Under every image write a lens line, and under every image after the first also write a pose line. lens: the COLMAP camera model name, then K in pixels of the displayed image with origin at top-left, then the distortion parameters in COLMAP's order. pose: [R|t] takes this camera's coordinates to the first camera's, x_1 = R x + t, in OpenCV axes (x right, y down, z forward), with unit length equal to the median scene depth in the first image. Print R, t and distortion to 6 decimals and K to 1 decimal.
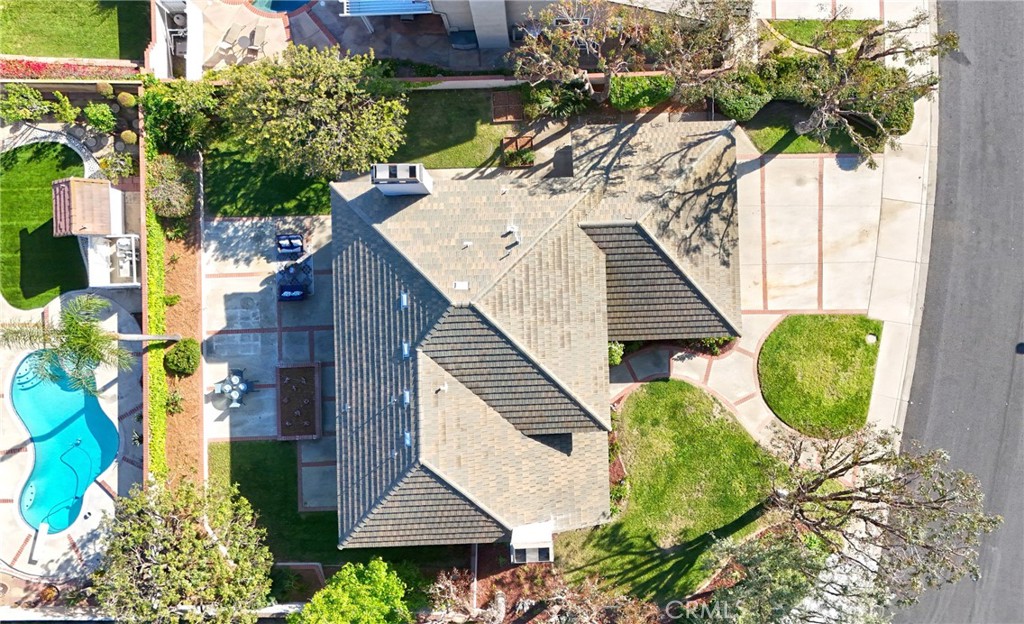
lens RADIAL K [[769.6, 0, 526.2], [0, 769.6, 312.9], [0, 0, 1]] dist [0.146626, -0.146116]
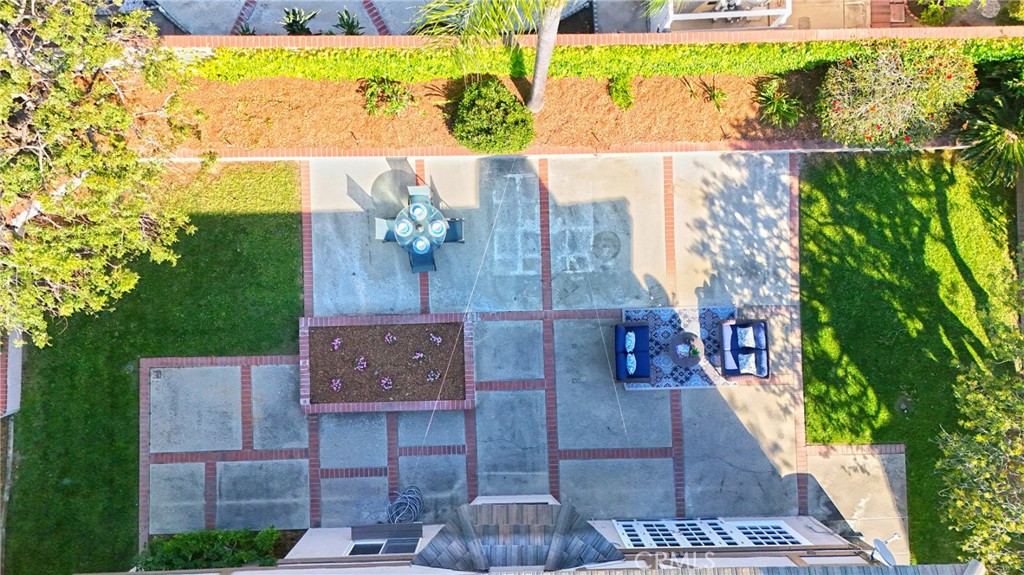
lens RADIAL K [[738.7, 0, 509.3], [0, 738.7, 309.1], [0, 0, 1]] dist [0.064712, -0.002588]
pose [[-0.009818, 0.999777, -0.018720, -0.315634], [-0.999795, -0.009483, 0.017901, 0.036816], [0.017720, 0.018892, 0.999664, 0.577526]]
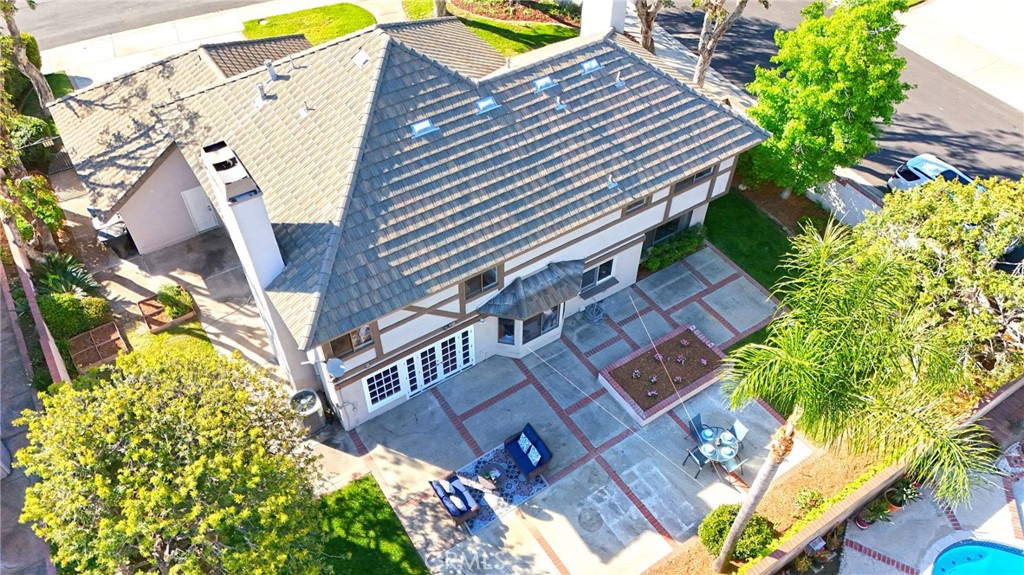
lens RADIAL K [[738.7, 0, 509.3], [0, 738.7, 309.1], [0, 0, 1]] dist [0.064712, -0.002588]
pose [[-0.527854, -0.636447, 0.562410, -0.532165], [0.848796, -0.371704, 0.376007, -0.203356], [-0.030258, 0.675848, 0.736419, 0.527123]]
